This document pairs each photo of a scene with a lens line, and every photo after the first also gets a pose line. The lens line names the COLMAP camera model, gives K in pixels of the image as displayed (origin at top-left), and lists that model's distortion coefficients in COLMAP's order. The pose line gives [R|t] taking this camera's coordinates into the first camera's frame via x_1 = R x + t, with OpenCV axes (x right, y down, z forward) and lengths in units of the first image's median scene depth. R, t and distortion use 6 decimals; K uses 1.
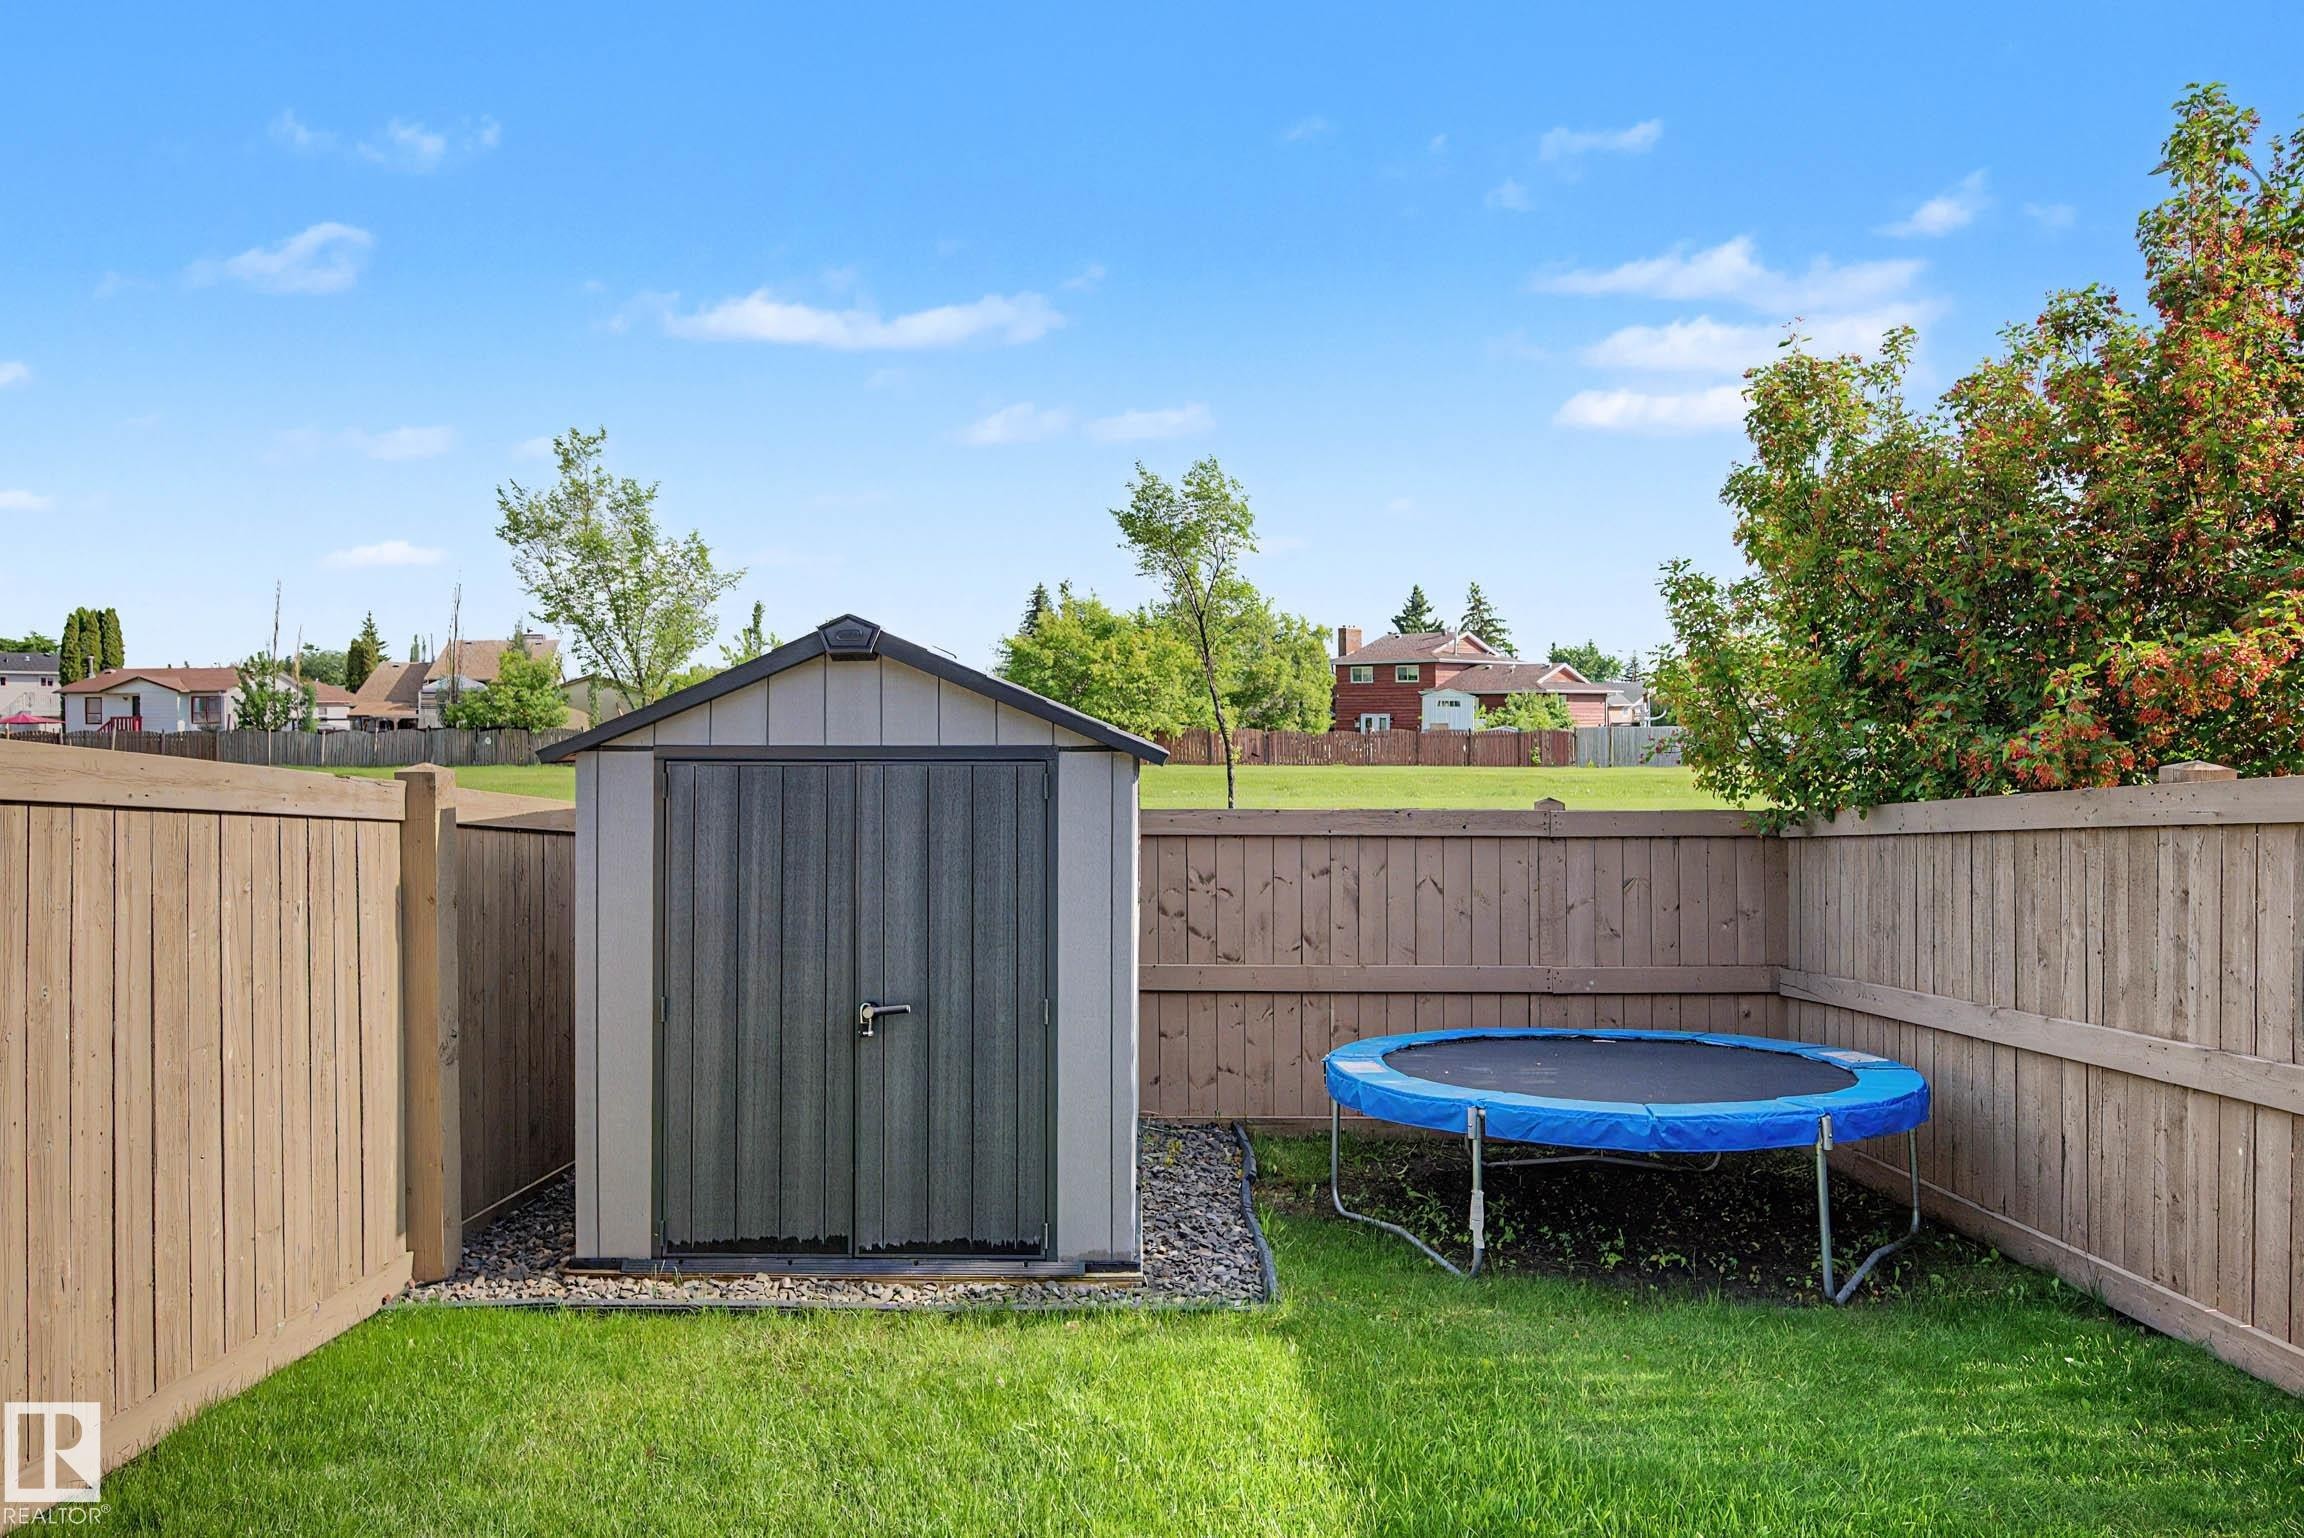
lens RADIAL K [[1462.7, 0, 1147.1], [0, 1462.7, 771.4], [0, 0, 1]] dist [-0.014875, 0.012876]
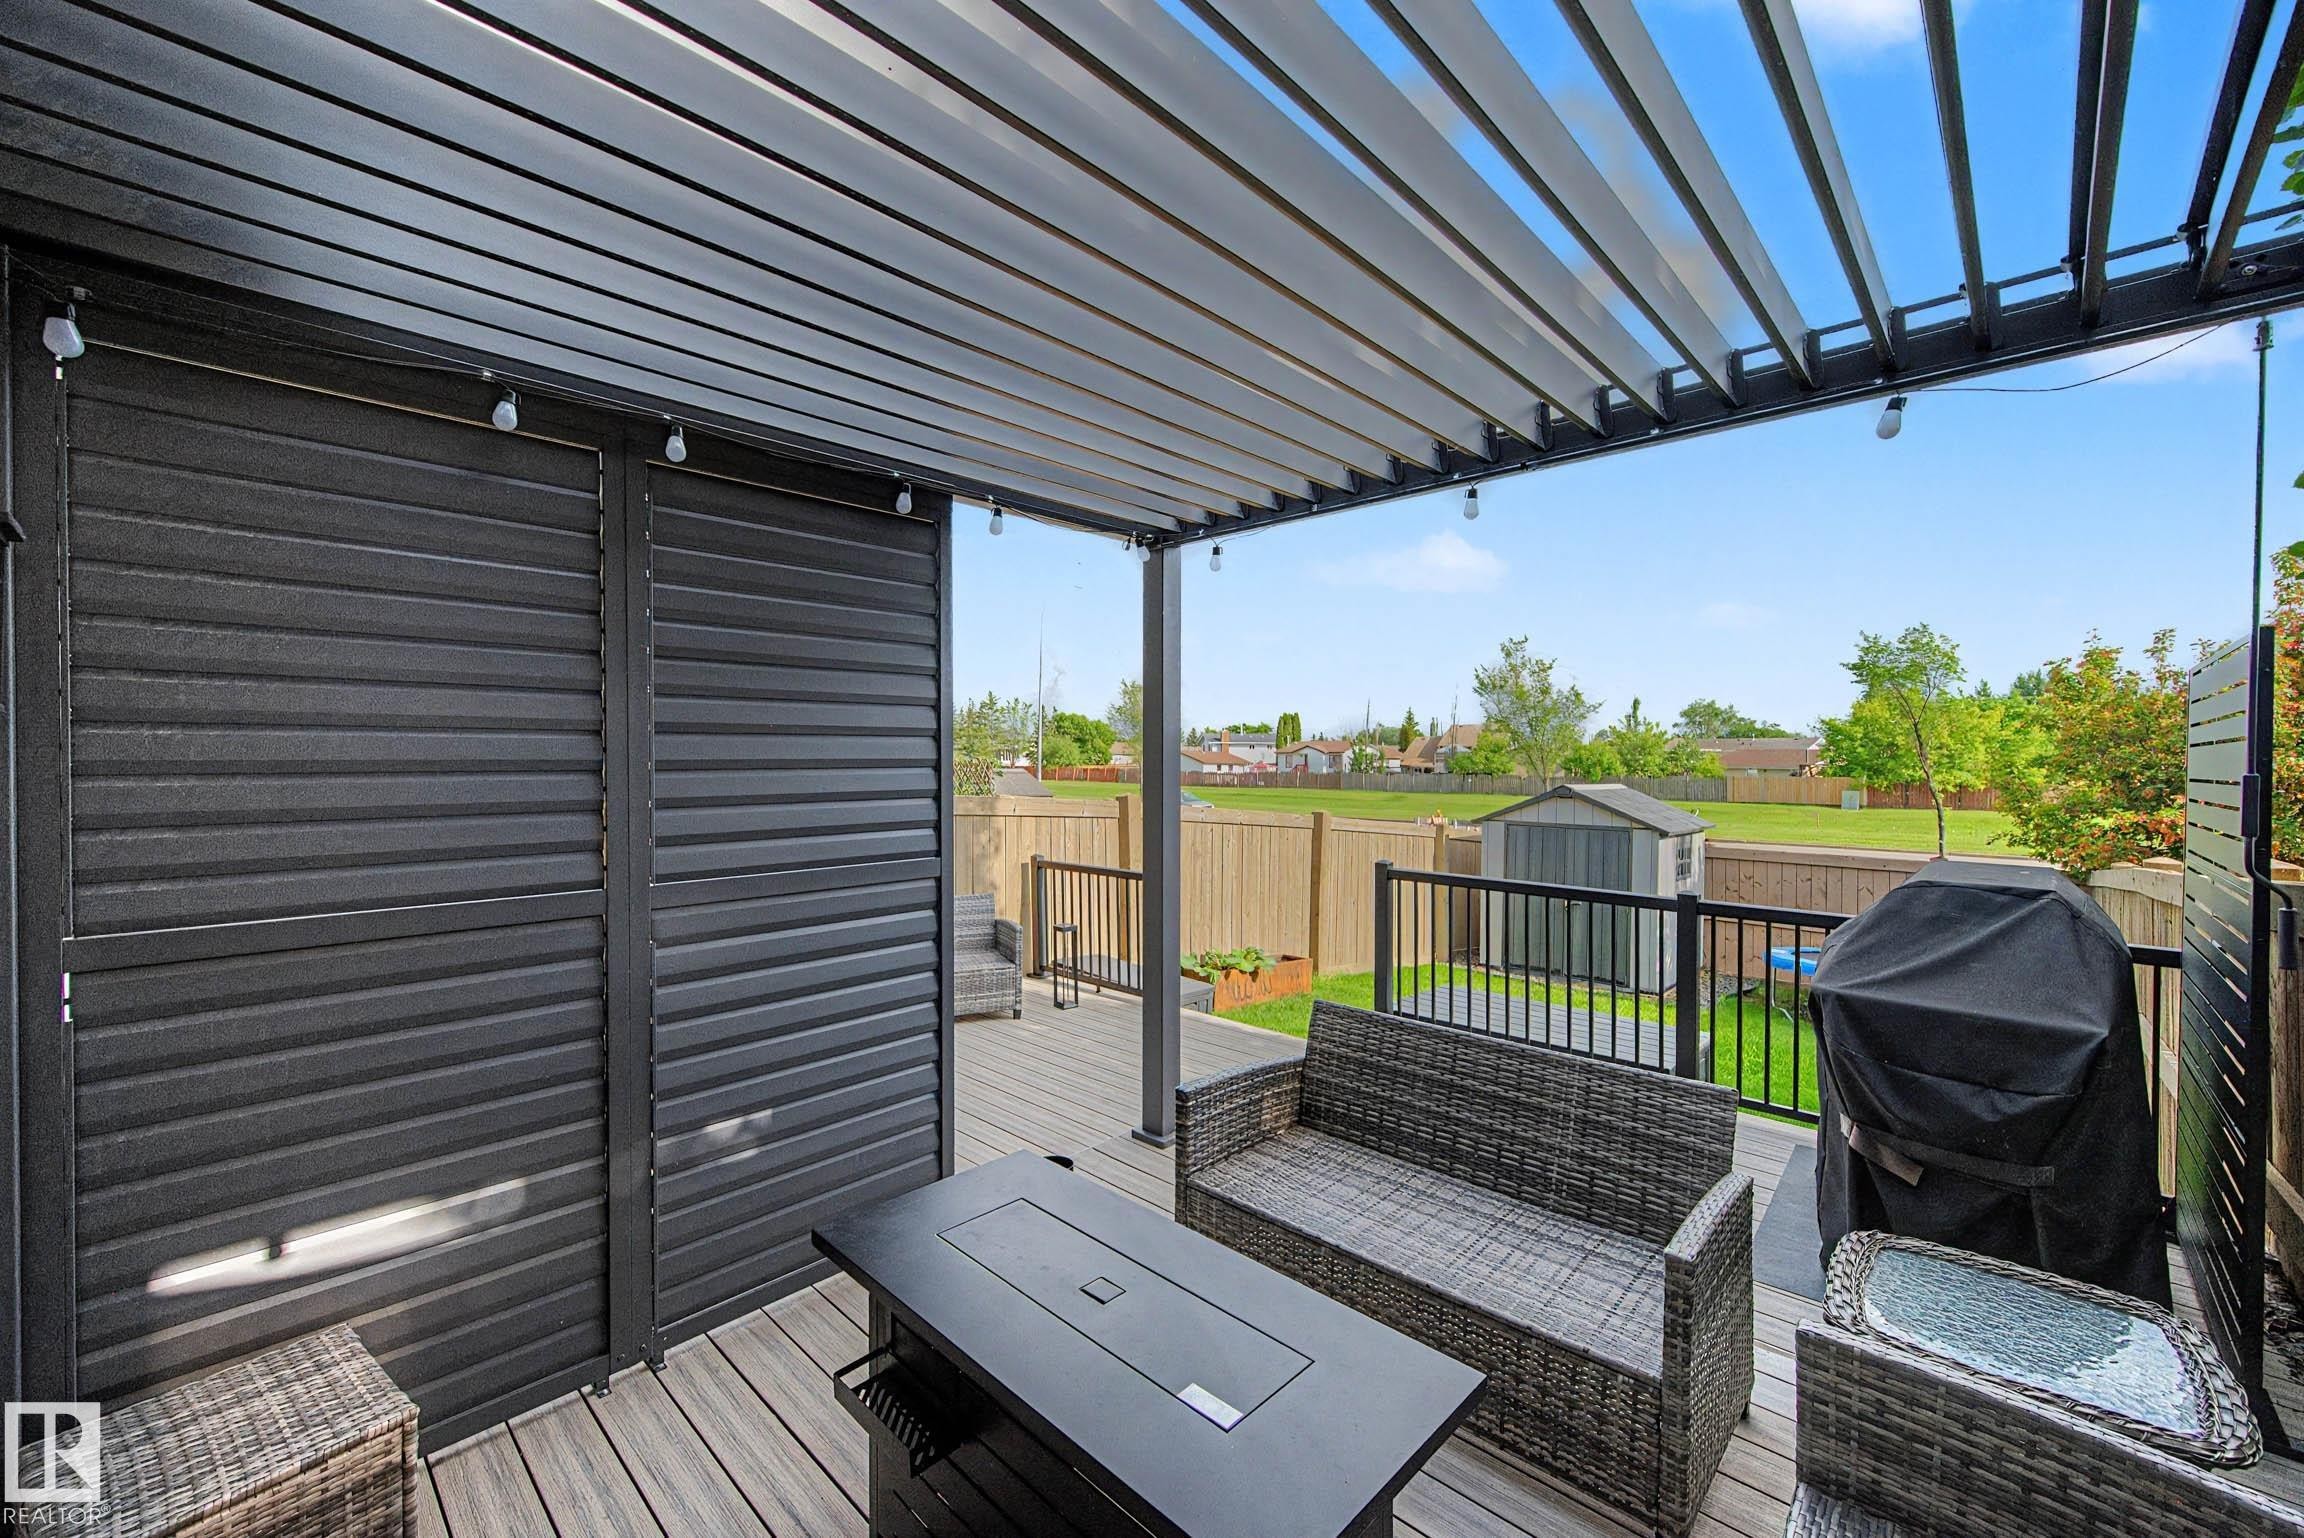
lens RADIAL K [[900.7, 0, 1118.9], [0, 900.7, 754.8], [0, 0, 1]] dist [0.002859, -0.000689]
pose [[0.697611, 0.002014, -0.716474, 0.389283], [-0.030889, 0.999151, -0.027267, -0.060634], [0.715810, 0.041153, 0.697081, -0.808791]]
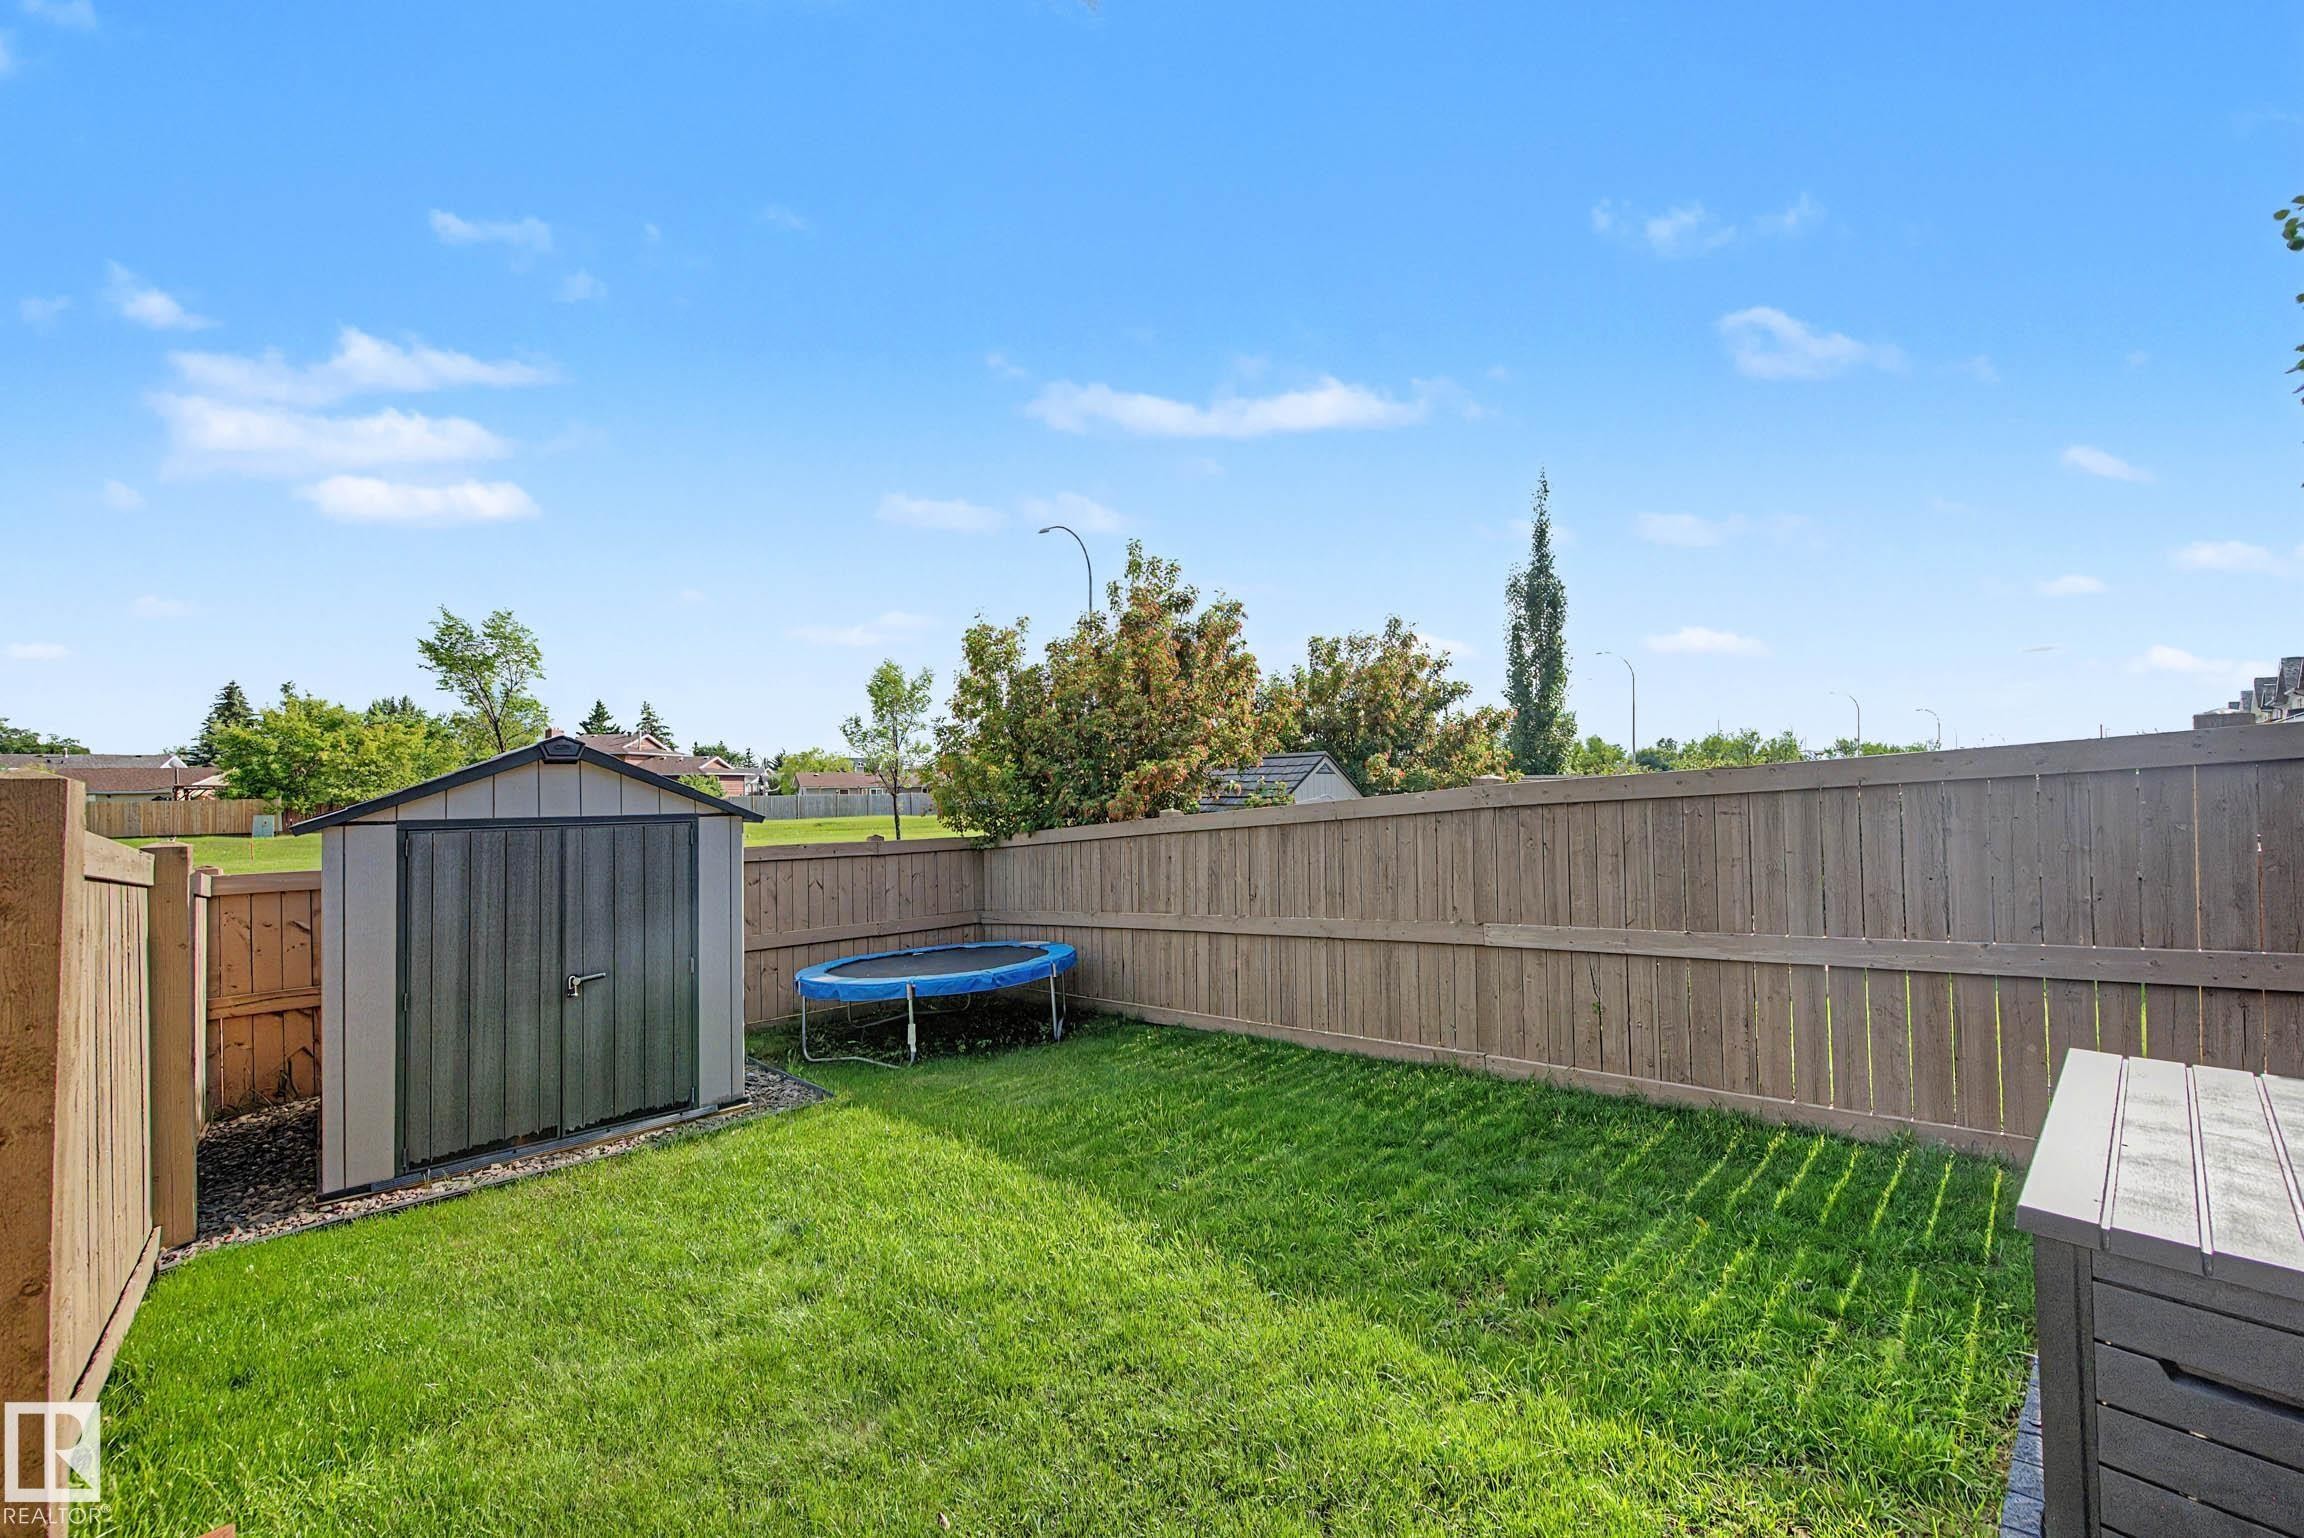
lens RADIAL K [[900.7, 0, 1130.8], [0, 900.7, 787.5], [0, 0, 1]] dist [0.002859, -0.000689]
pose [[0.739093, -0.005784, 0.673579, -0.279677], [0.032282, 0.999118, -0.026842, -0.001927], [-0.672830, 0.041583, 0.738628, -0.111982]]
